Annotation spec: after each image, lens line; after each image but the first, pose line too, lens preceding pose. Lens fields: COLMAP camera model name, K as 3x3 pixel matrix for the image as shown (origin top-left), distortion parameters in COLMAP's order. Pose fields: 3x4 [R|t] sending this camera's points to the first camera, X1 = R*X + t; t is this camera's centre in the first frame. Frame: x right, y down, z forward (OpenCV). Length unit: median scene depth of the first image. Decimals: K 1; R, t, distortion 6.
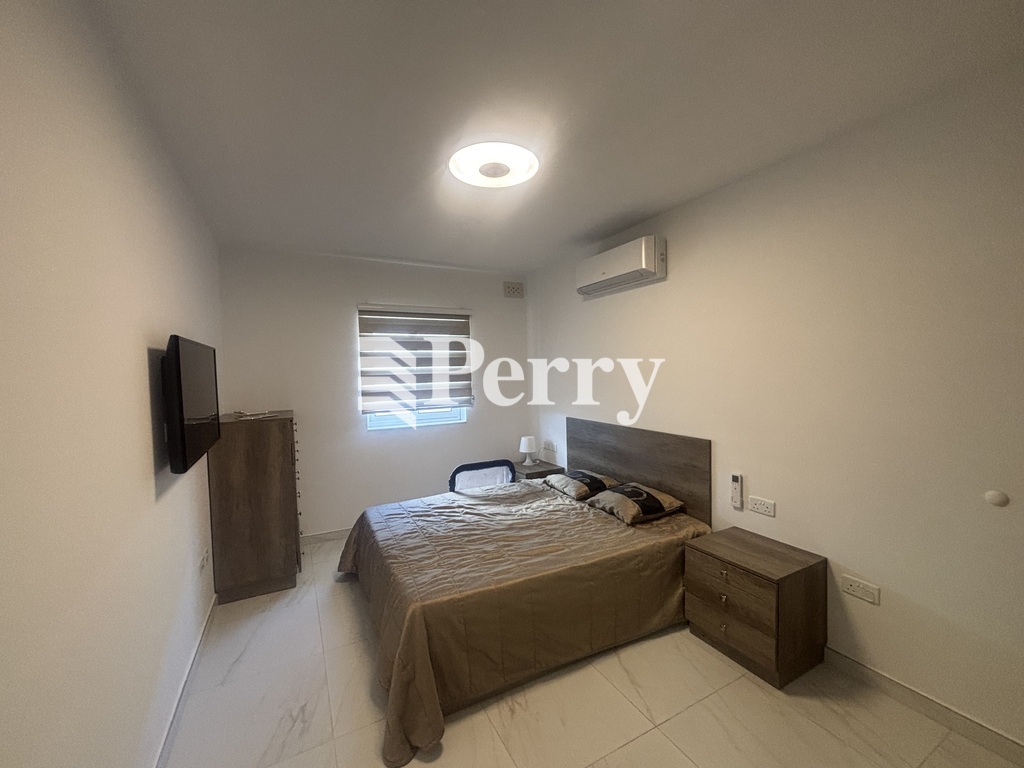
lens RADIAL K [[418.1, 0, 509.4], [0, 418.1, 382.3], [0, 0, 1]] dist [0.000498, 0.000344]
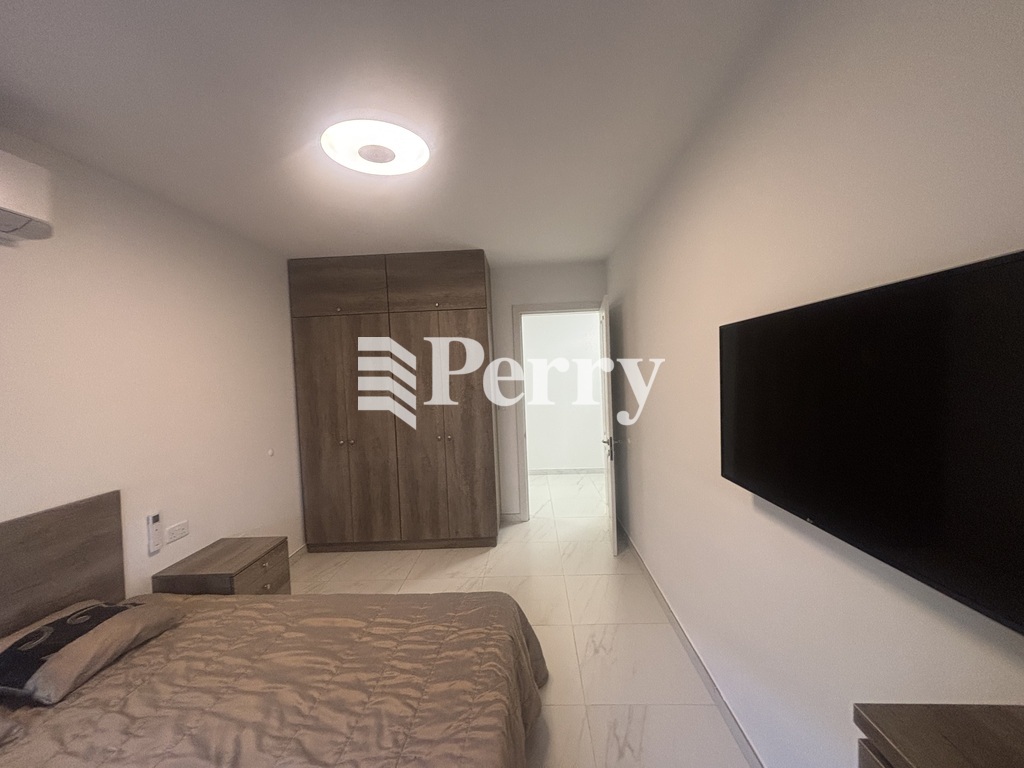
lens RADIAL K [[409.3, 0, 512.0], [0, 409.3, 384.0], [0, 0, 1]] dist [0.000878, 0.000017]
pose [[-0.860782, 0.040204, 0.507384, -0.574736], [0.071277, 0.996574, 0.041955, -0.039786], [-0.503959, 0.072279, -0.860698, 1.356010]]
